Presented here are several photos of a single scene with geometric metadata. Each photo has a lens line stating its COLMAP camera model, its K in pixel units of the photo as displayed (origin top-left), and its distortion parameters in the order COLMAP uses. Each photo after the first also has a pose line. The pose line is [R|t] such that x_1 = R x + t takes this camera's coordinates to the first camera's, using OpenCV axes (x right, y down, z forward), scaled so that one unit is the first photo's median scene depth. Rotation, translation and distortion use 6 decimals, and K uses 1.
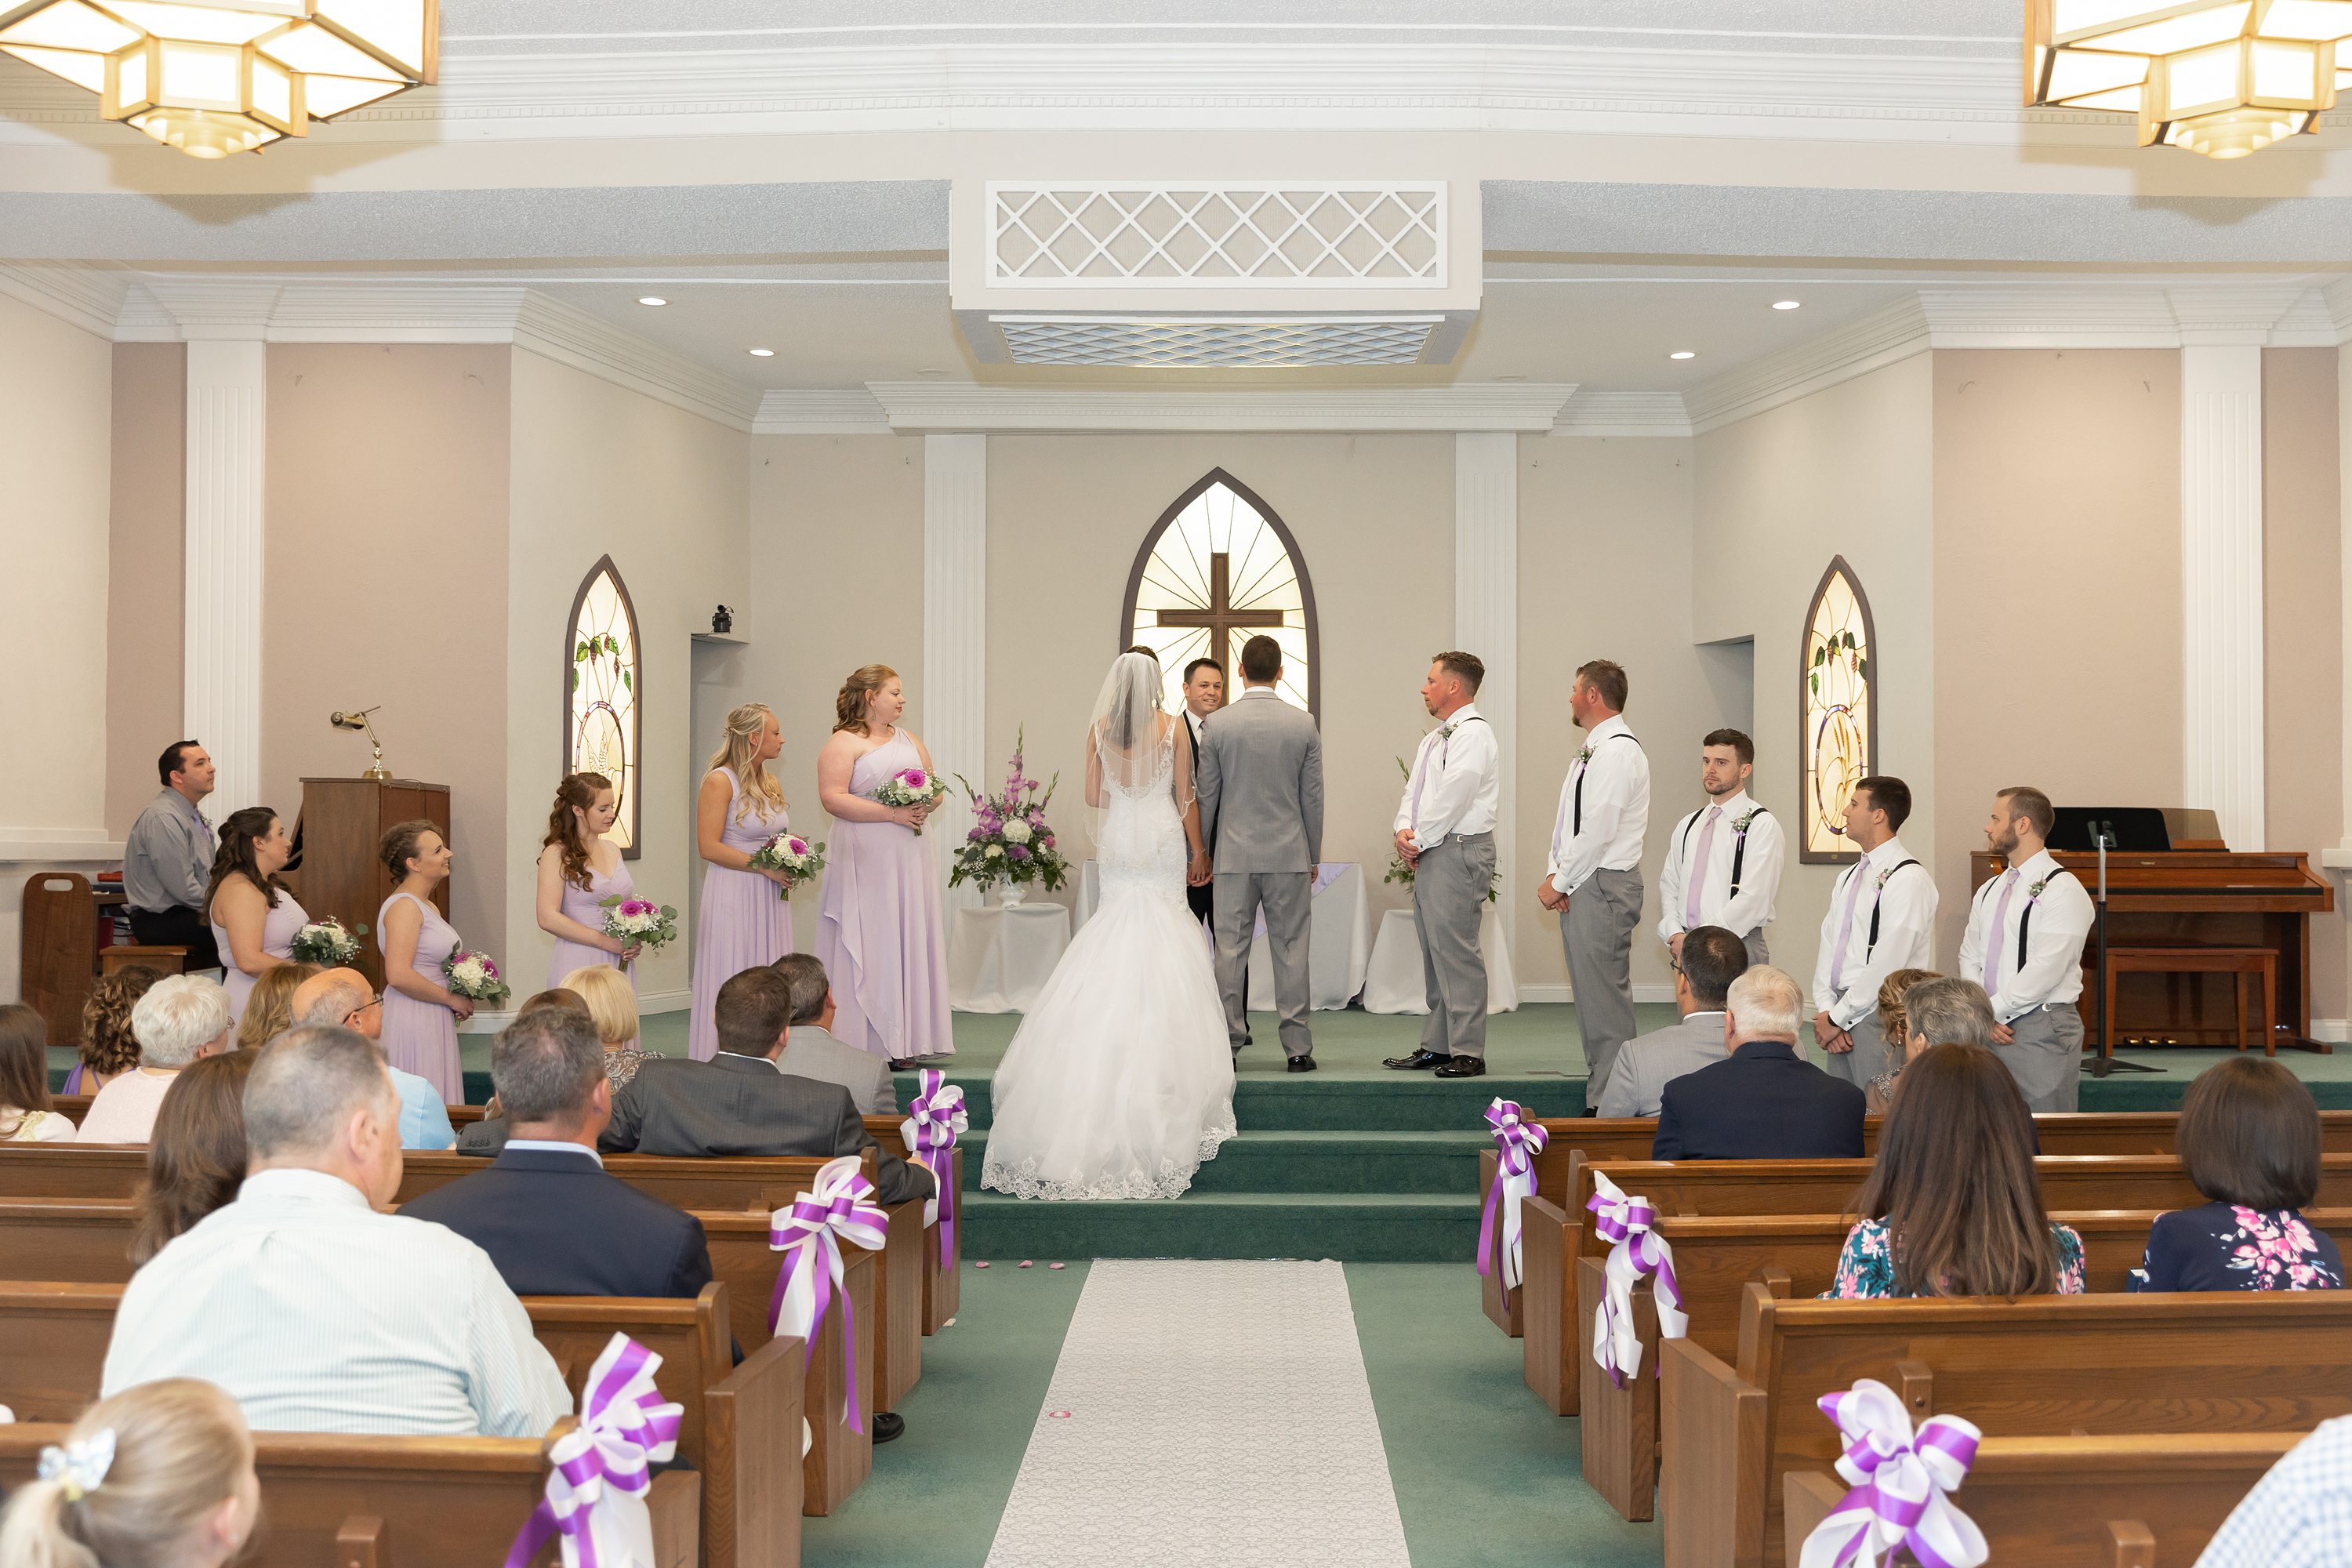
lens RADIAL K [[2575.3, 0, 1176.0], [0, 2575.3, 784.0], [0, 0, 1]] dist [-0.005763, 0.000125]
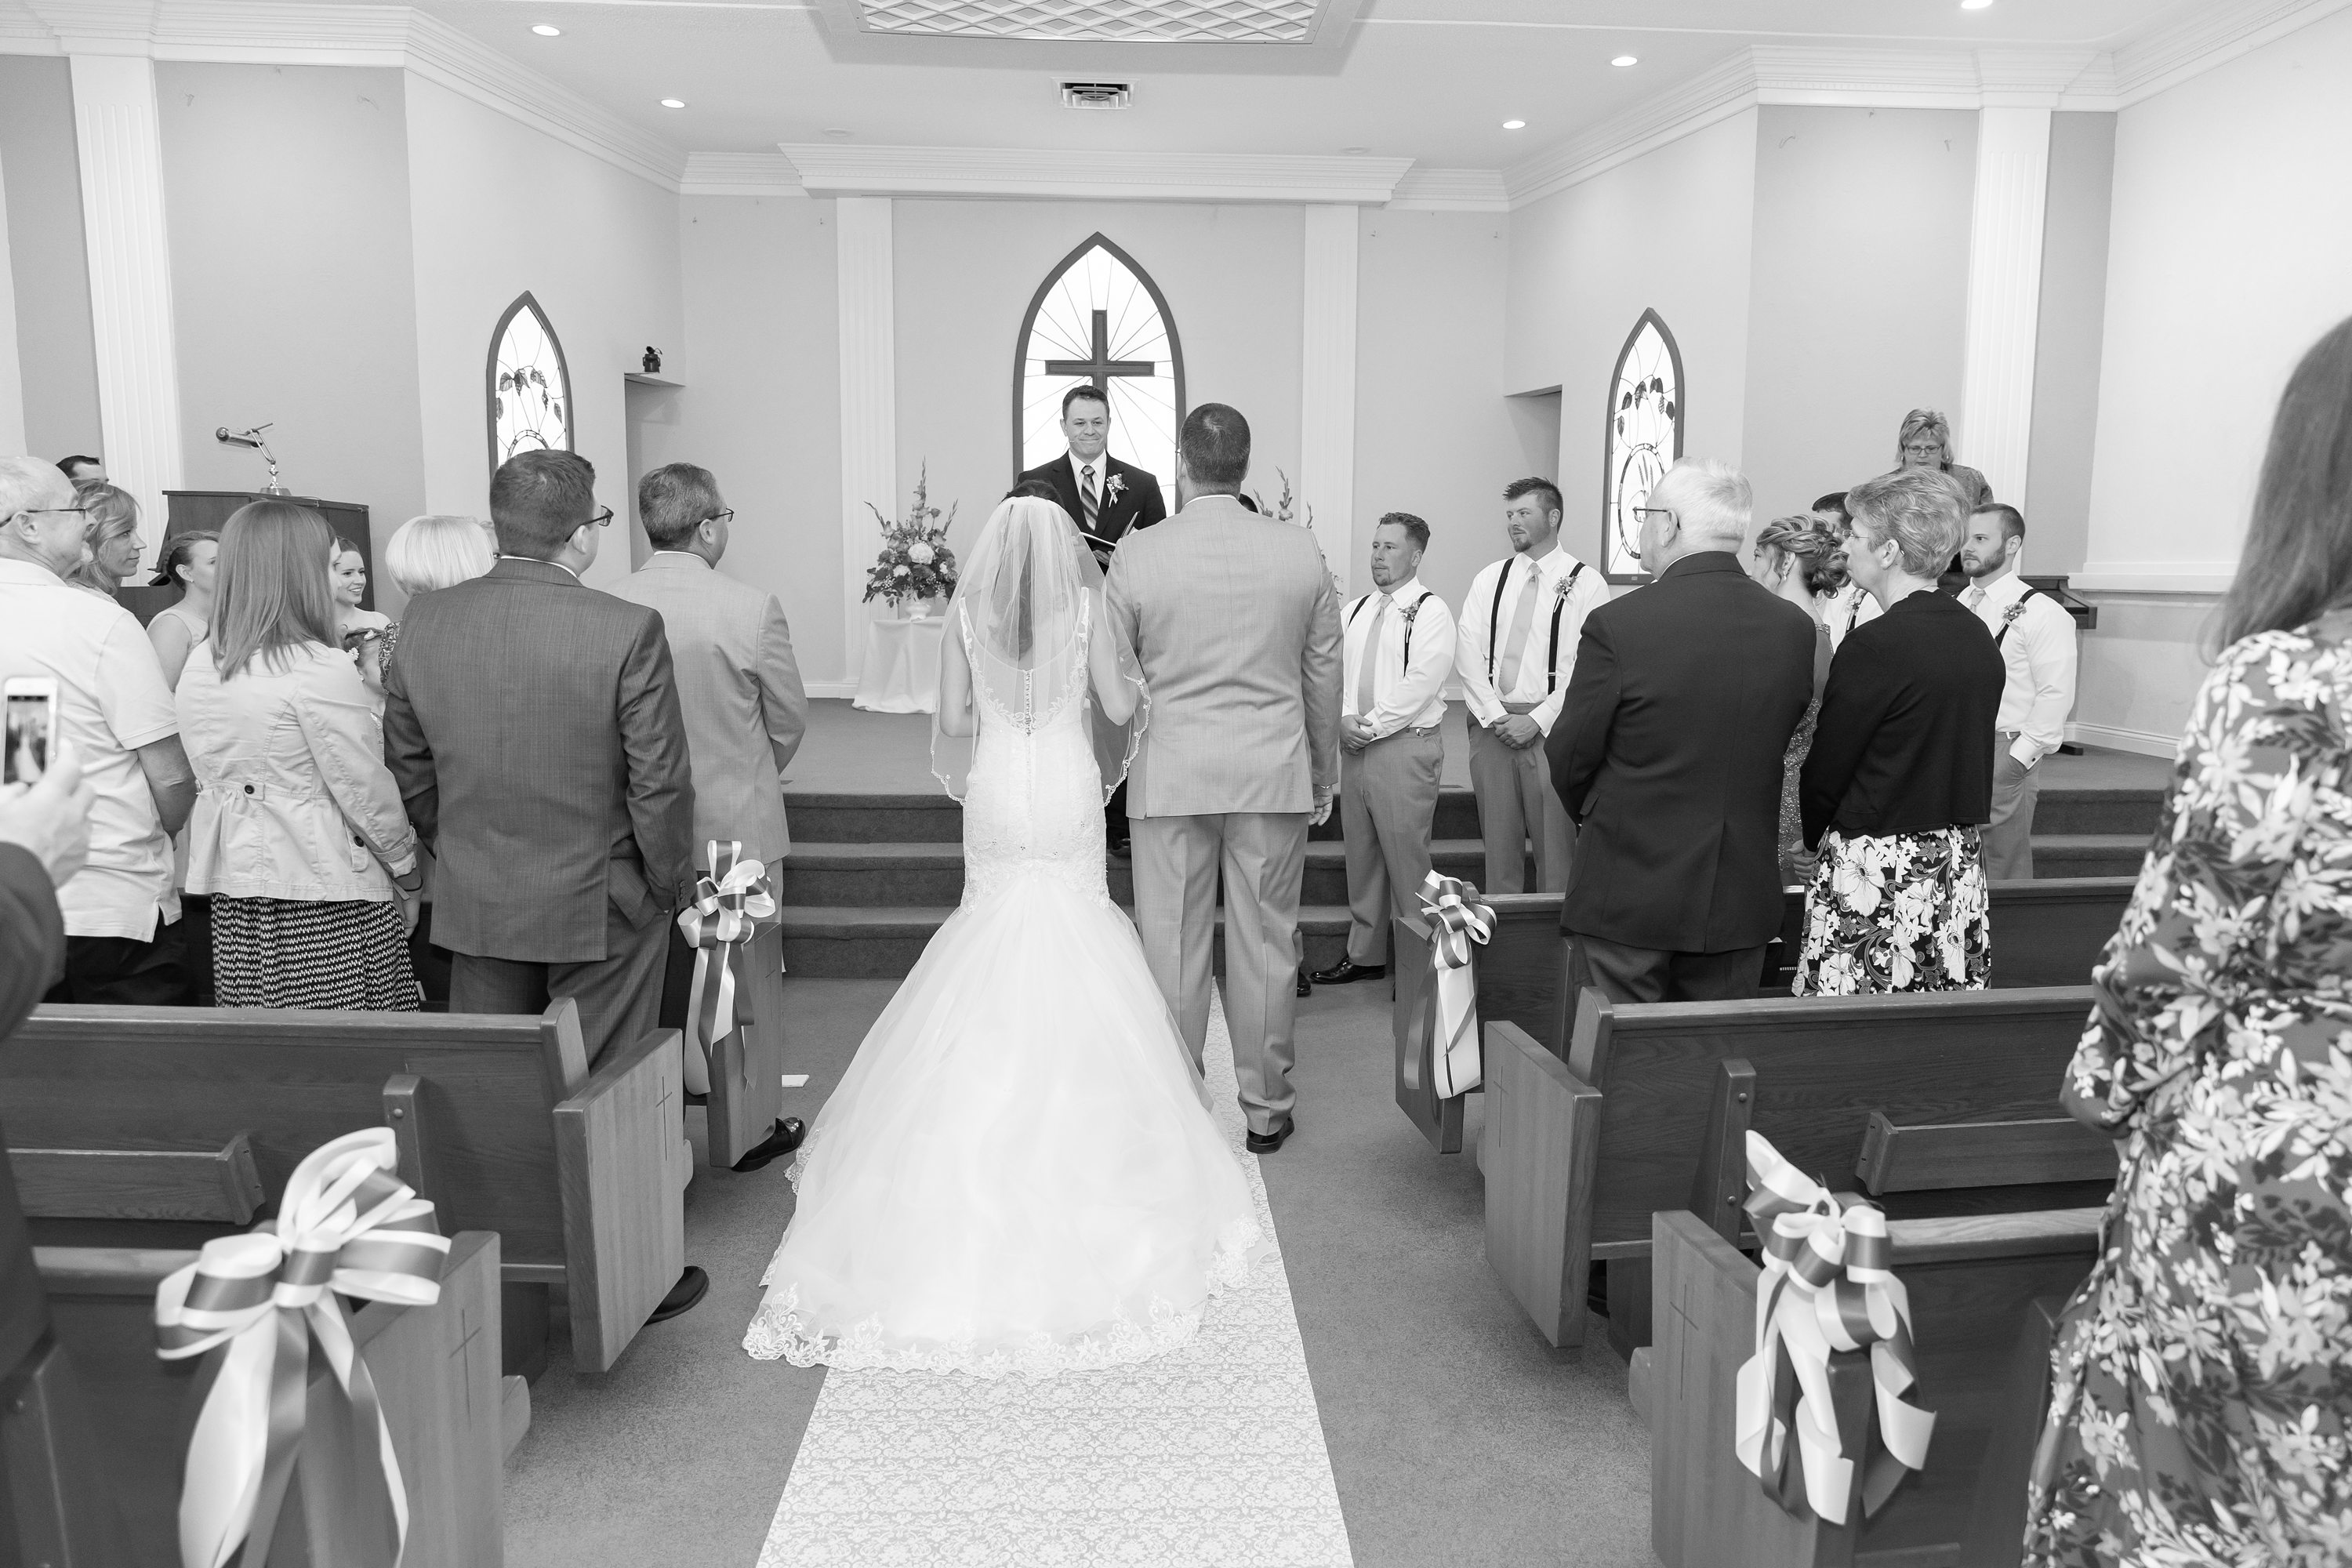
lens RADIAL K [[1563.1, 0, 1176.0], [0, 1563.1, 784.0], [0, 0, 1]] dist [-0.002045, -0.000039]
pose [[0.998120, -0.004414, 0.061139, 0.008791], [-0.005241, 0.987607, 0.156861, 0.011116], [-0.061073, -0.156887, 0.985726, 0.325206]]
